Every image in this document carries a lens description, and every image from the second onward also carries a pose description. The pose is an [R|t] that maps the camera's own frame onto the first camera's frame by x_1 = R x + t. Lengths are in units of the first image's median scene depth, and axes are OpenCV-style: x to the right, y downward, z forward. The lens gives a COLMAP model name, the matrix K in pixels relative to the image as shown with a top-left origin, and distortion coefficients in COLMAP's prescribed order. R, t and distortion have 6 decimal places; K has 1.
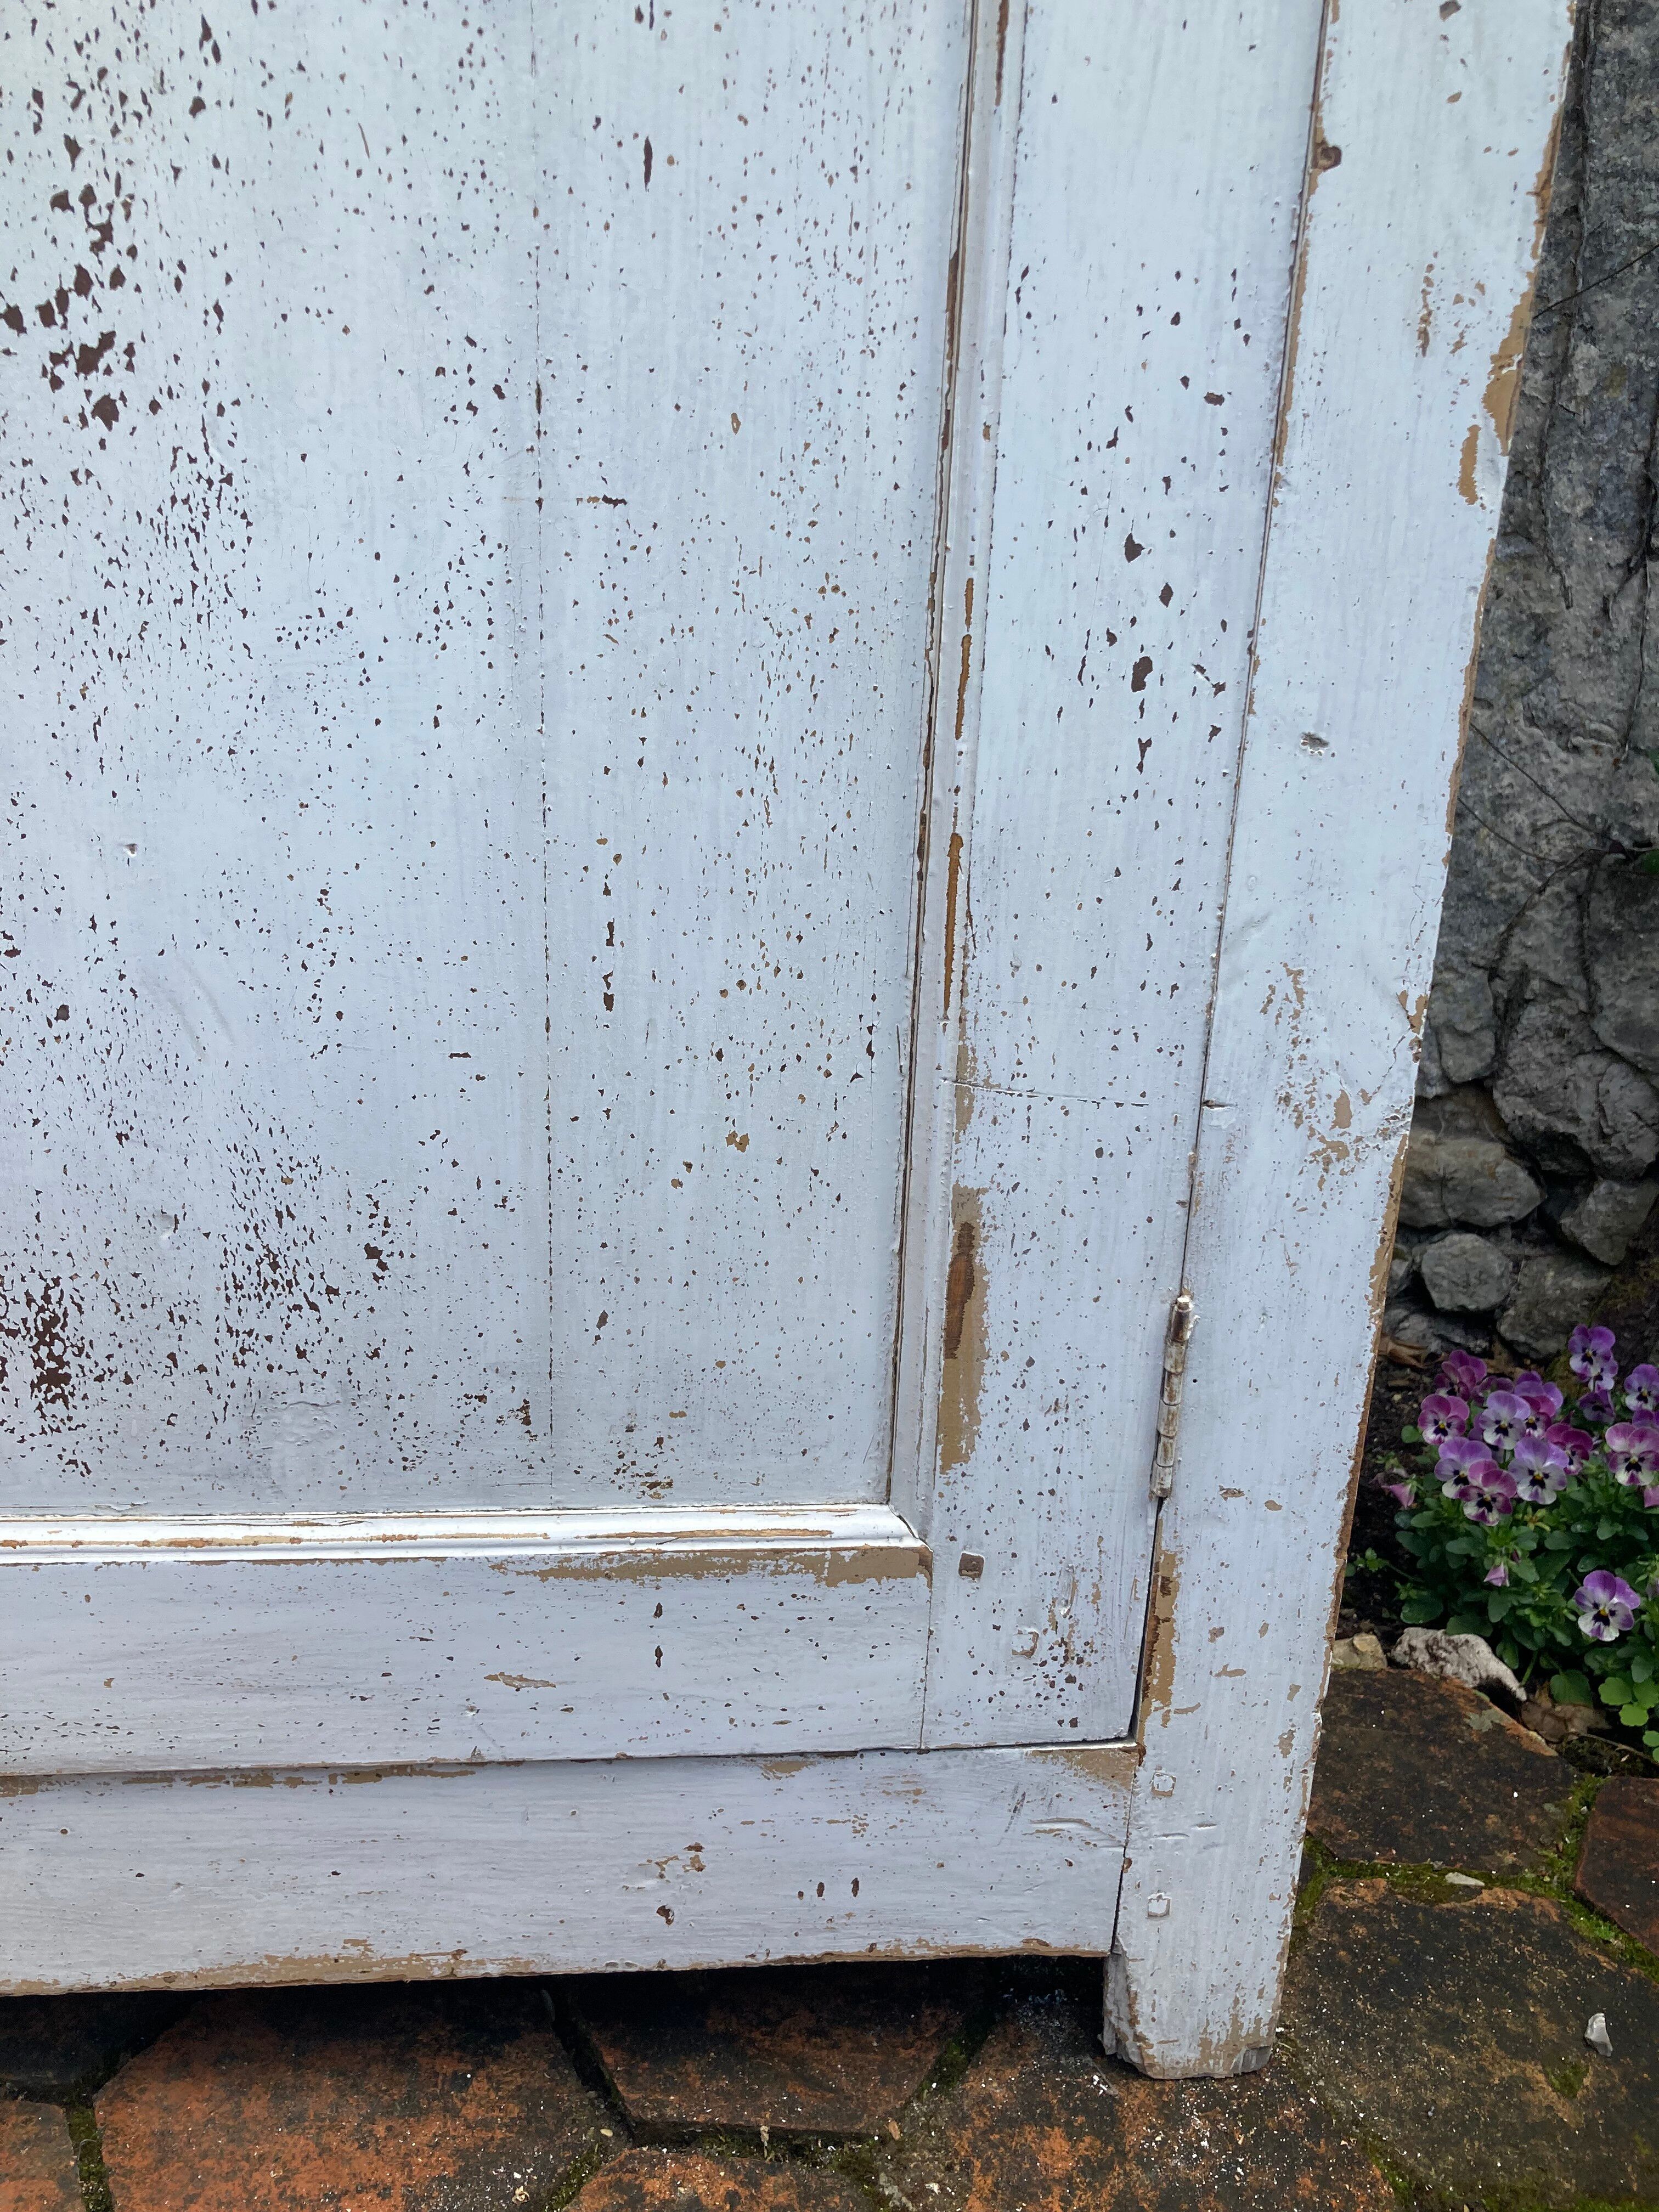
lens RADIAL K [[1786.5, 0, 855.7], [0, 1786.5, 1136.0], [0, 0, 1]] dist [0.017221, -0.018107]
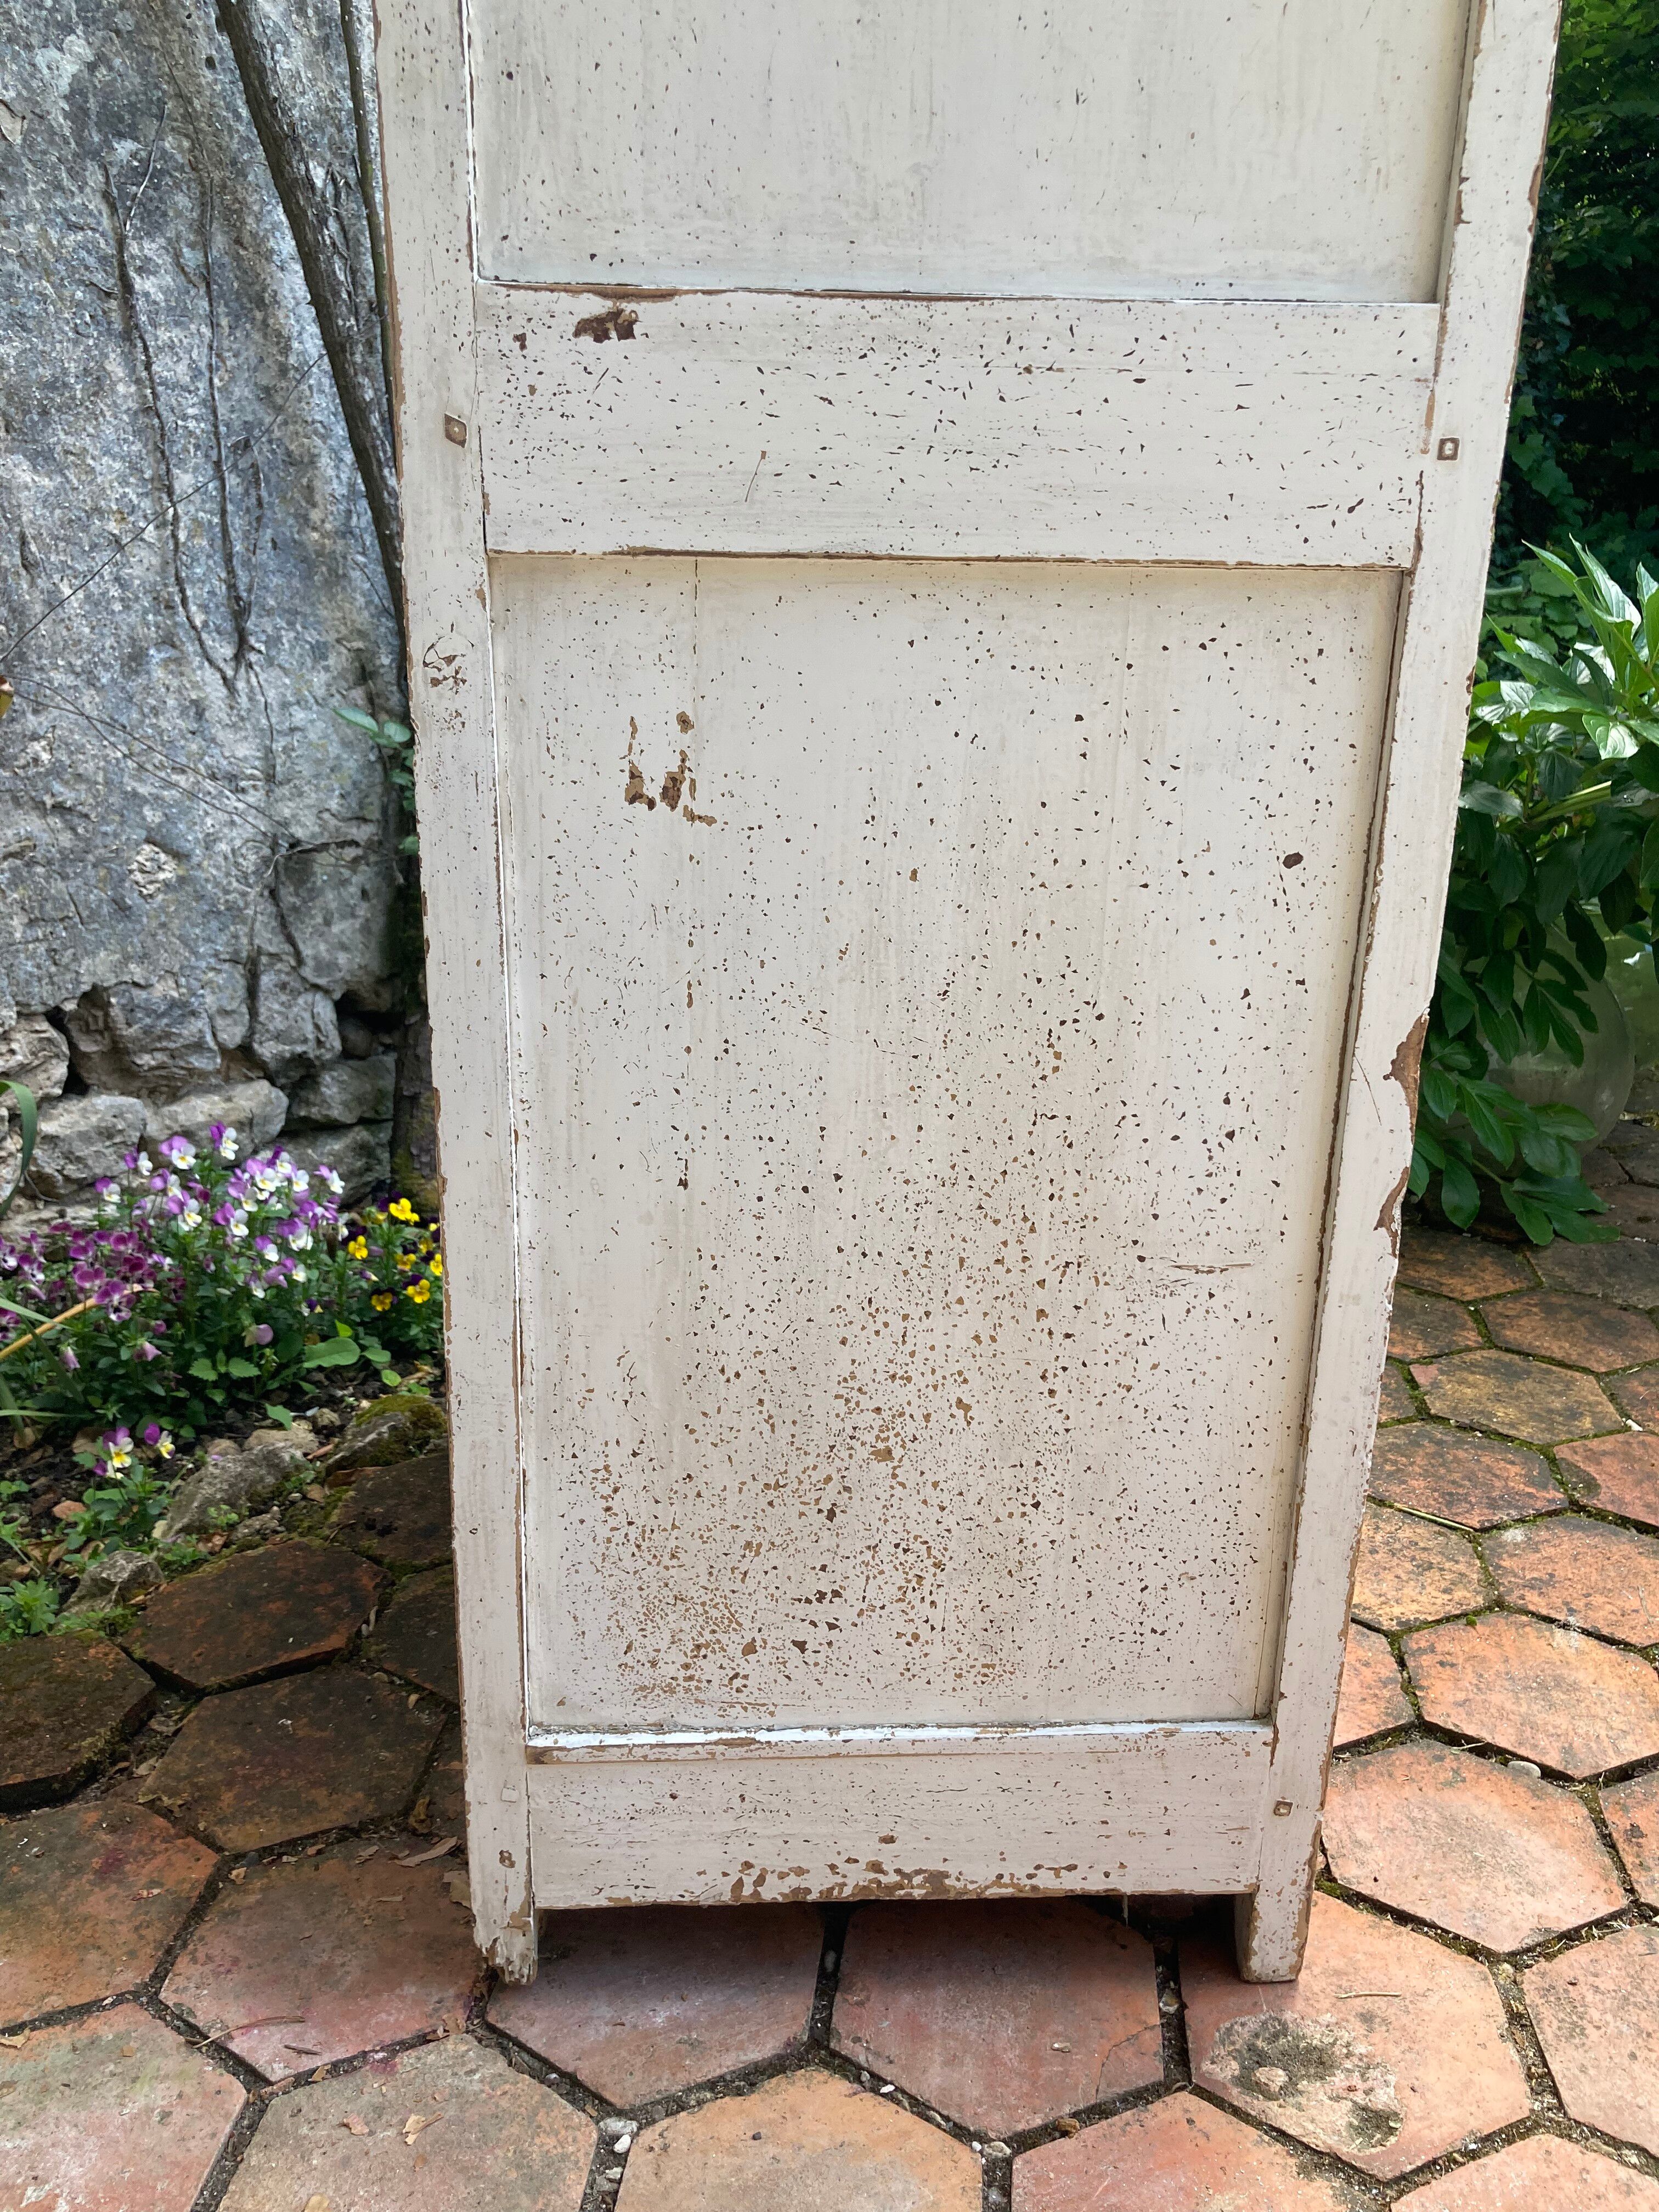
lens RADIAL K [[1820.8, 0, 836.4], [0, 1820.8, 1115.0], [0, 0, 1]] dist [0.006533, 0.007722]
pose [[0.061390, -0.355729, 0.932571, -0.990616], [0.293739, 0.899395, 0.323737, -0.316566], [-0.953912, 0.254058, 0.159705, 0.405795]]
